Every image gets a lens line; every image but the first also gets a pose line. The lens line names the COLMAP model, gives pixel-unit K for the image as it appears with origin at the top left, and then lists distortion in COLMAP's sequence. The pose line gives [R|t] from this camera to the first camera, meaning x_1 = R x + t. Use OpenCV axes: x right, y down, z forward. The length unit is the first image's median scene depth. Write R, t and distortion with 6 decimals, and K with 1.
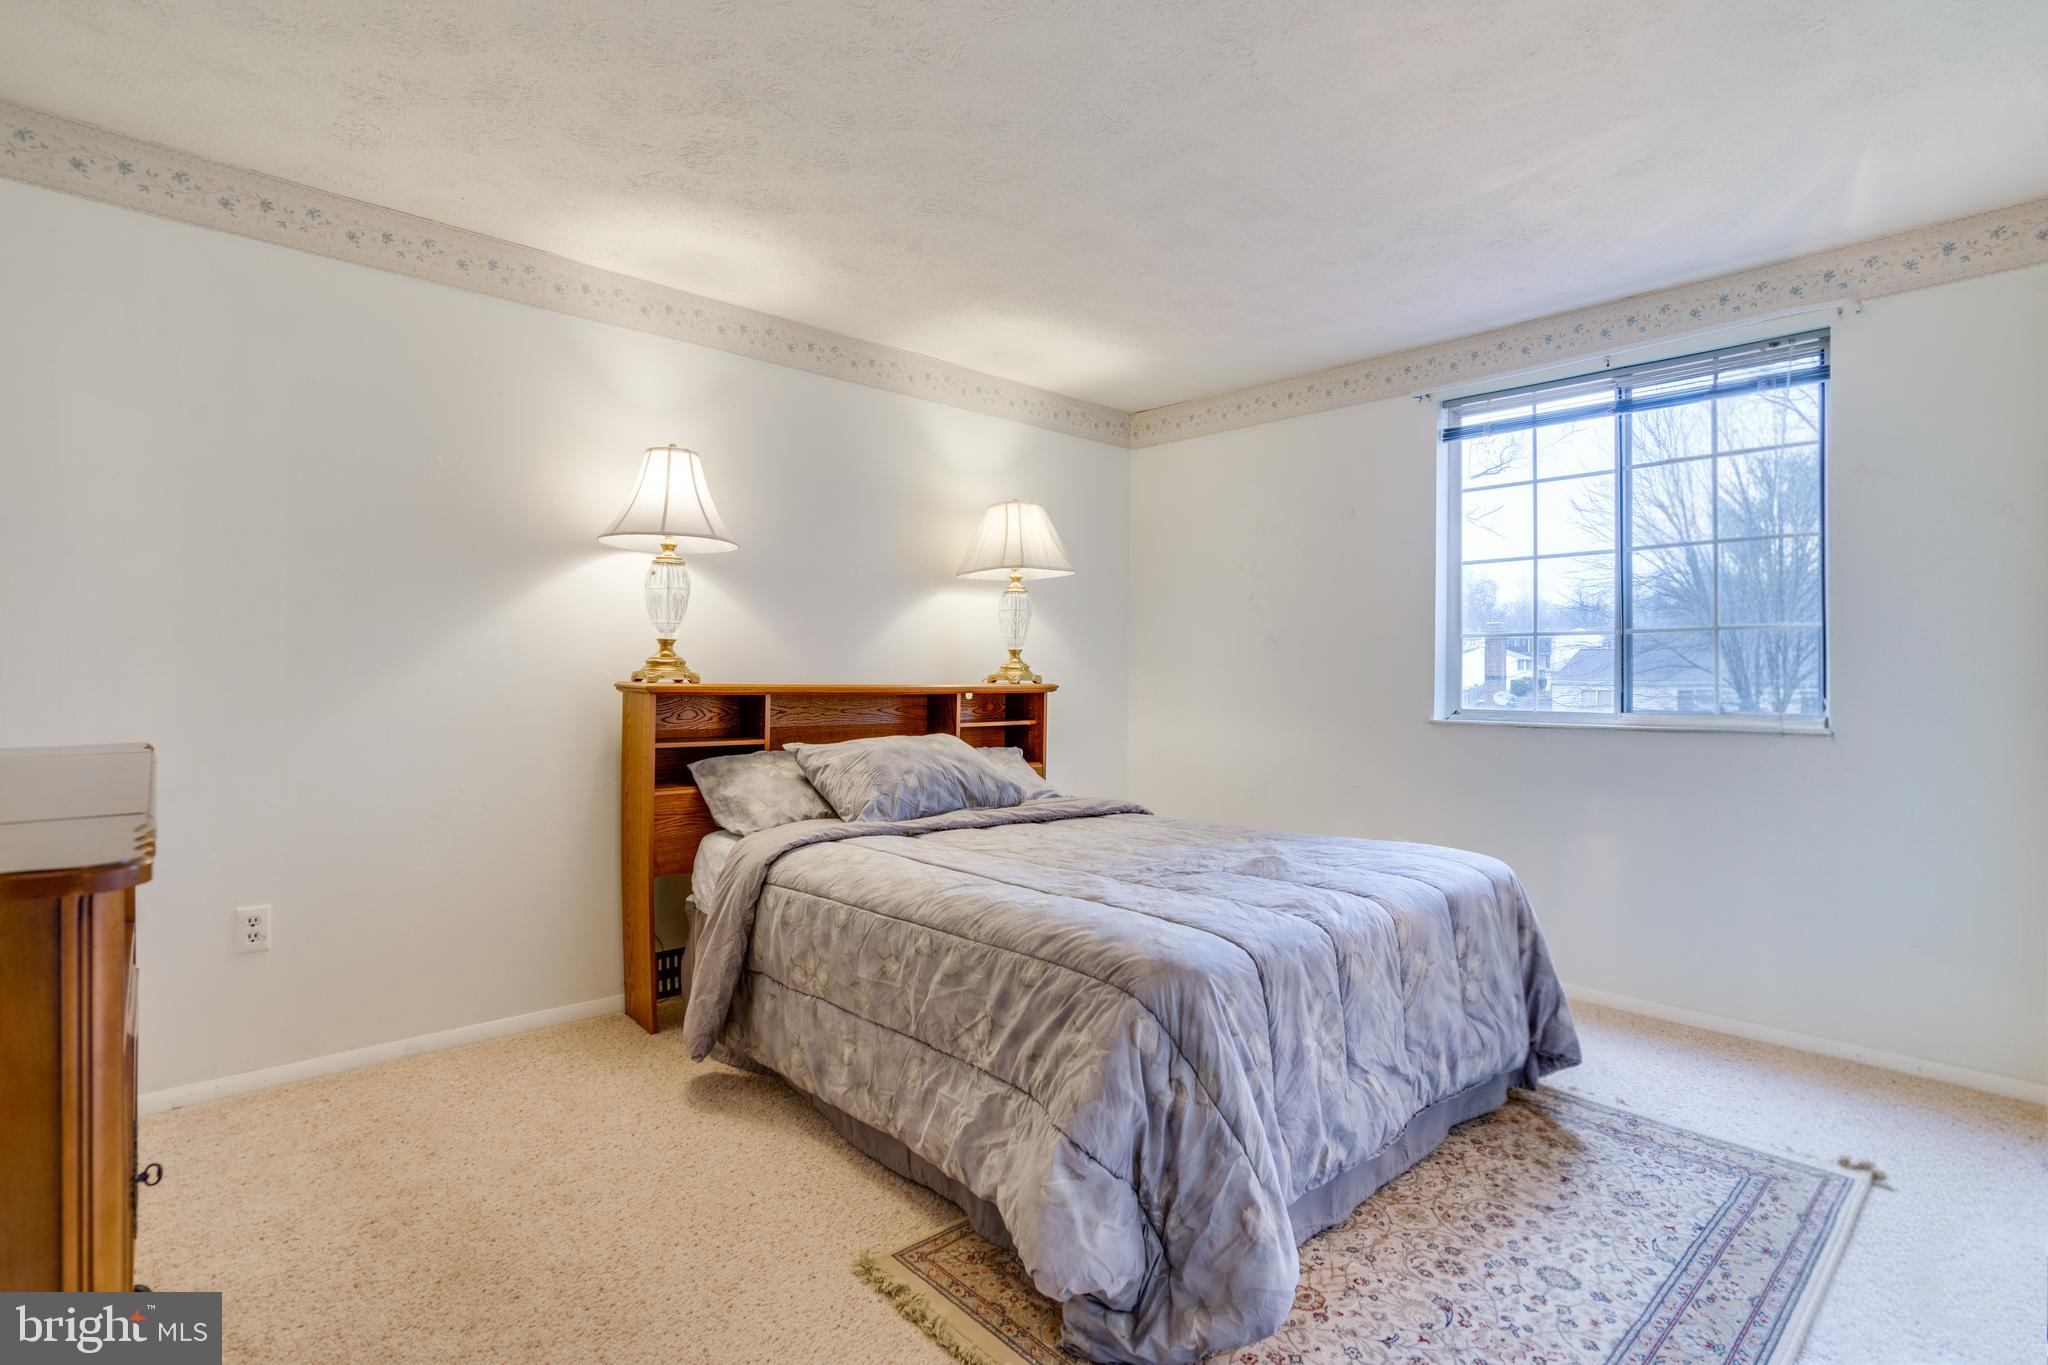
lens RADIAL K [[967.8, 0, 1009.6], [0, 967.8, 672.8], [0, 0, 1]] dist [-0.037883, 0.016810]
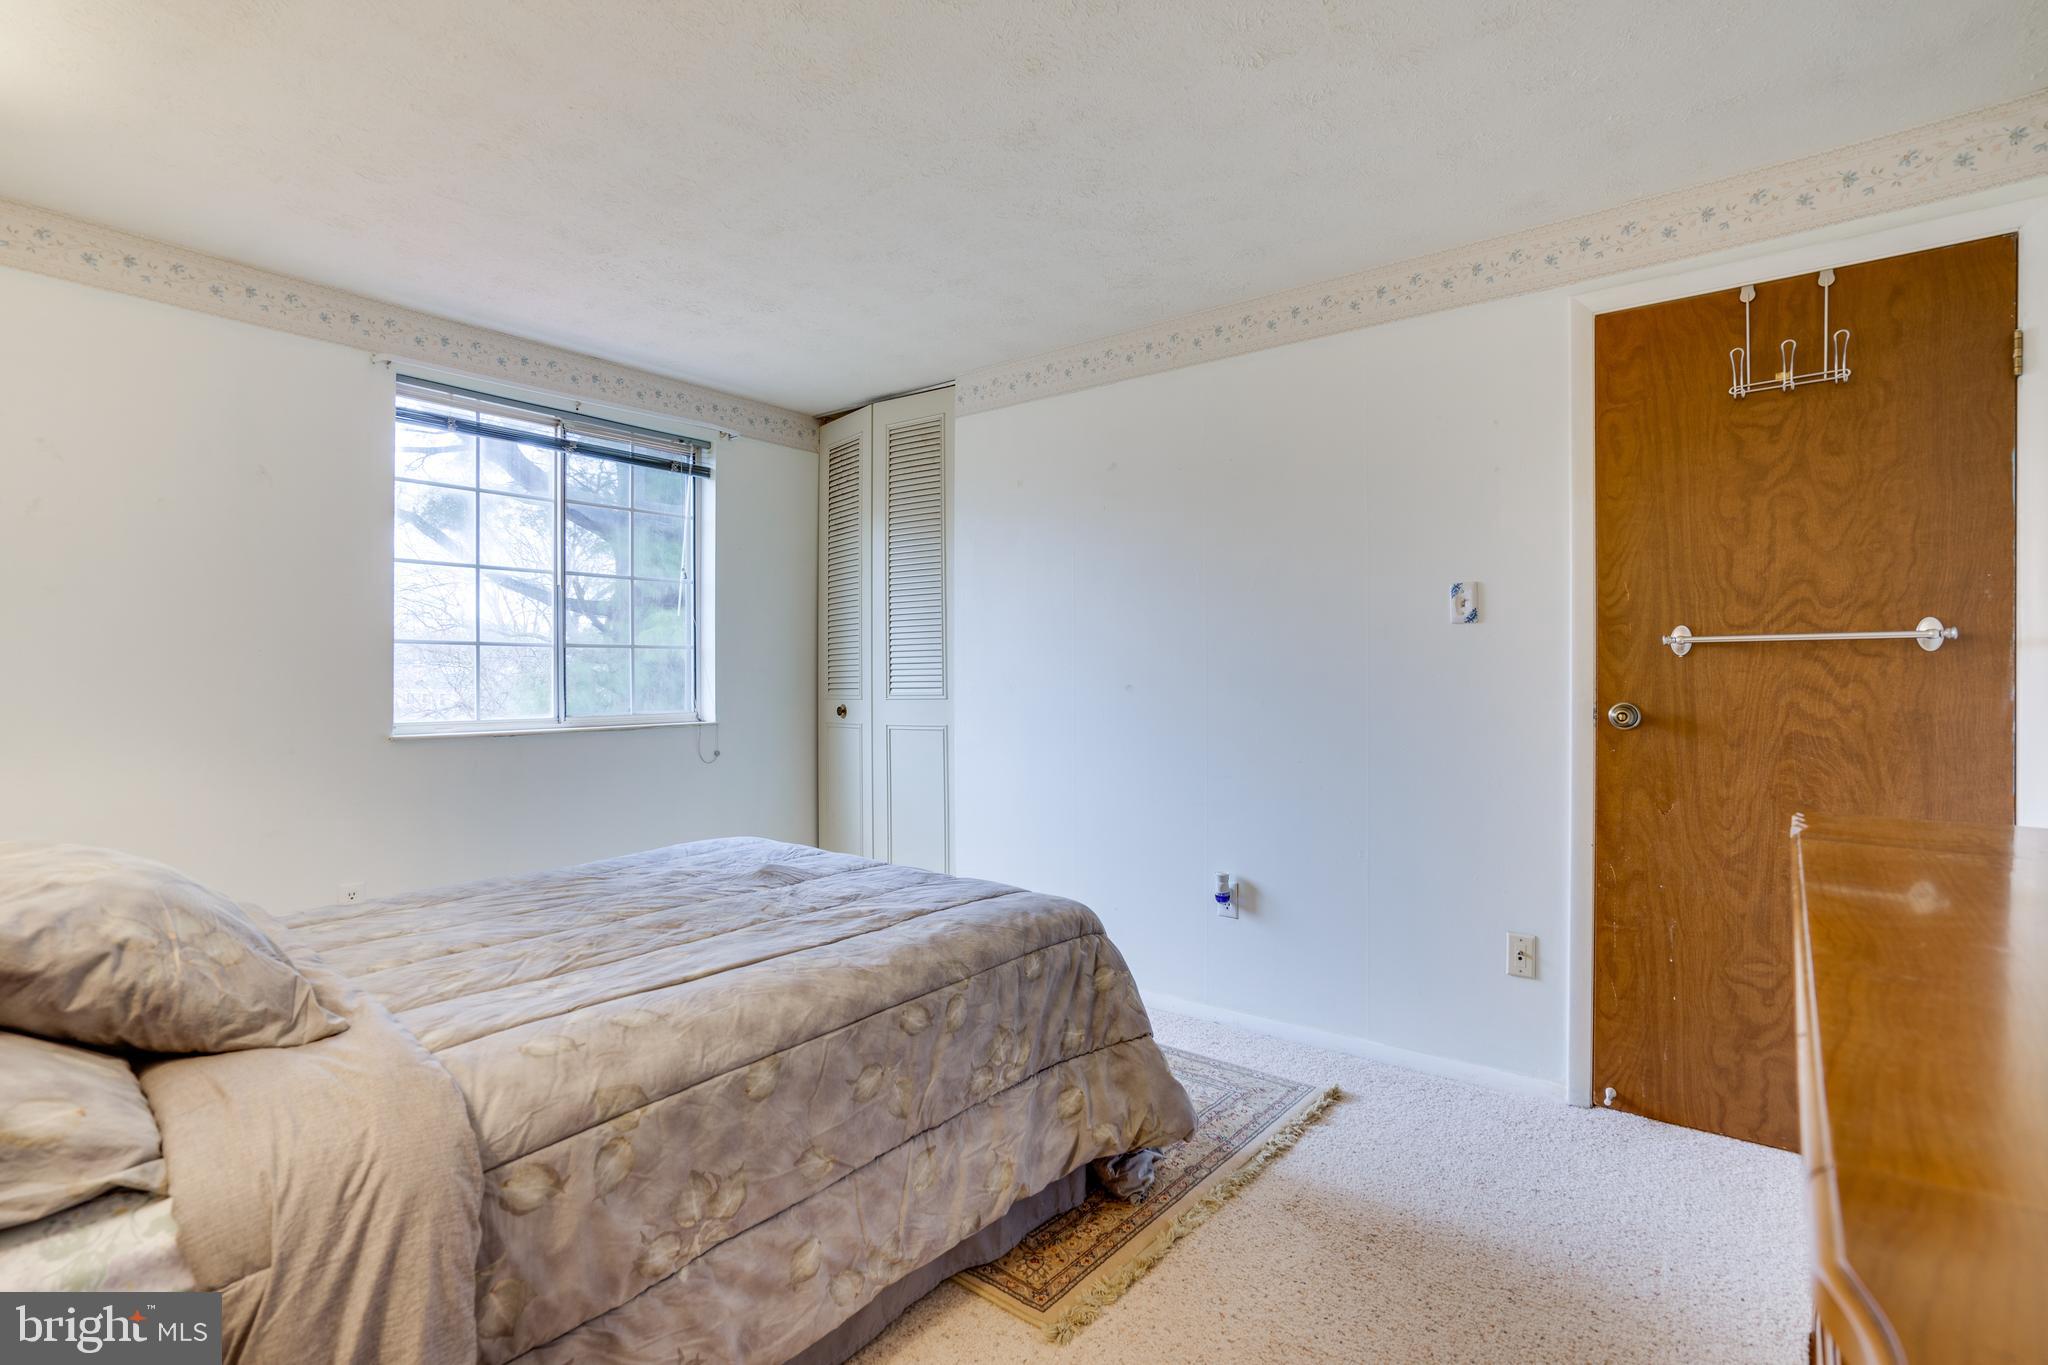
lens RADIAL K [[927.6, 0, 1080.8], [0, 927.6, 691.7], [0, 0, 1]] dist [-0.028689, 0.000210]
pose [[-0.171220, -0.021563, 0.984997, -0.624747], [-0.002474, 0.999767, 0.021456, -0.016220], [-0.985230, 0.001237, -0.171233, 0.689658]]
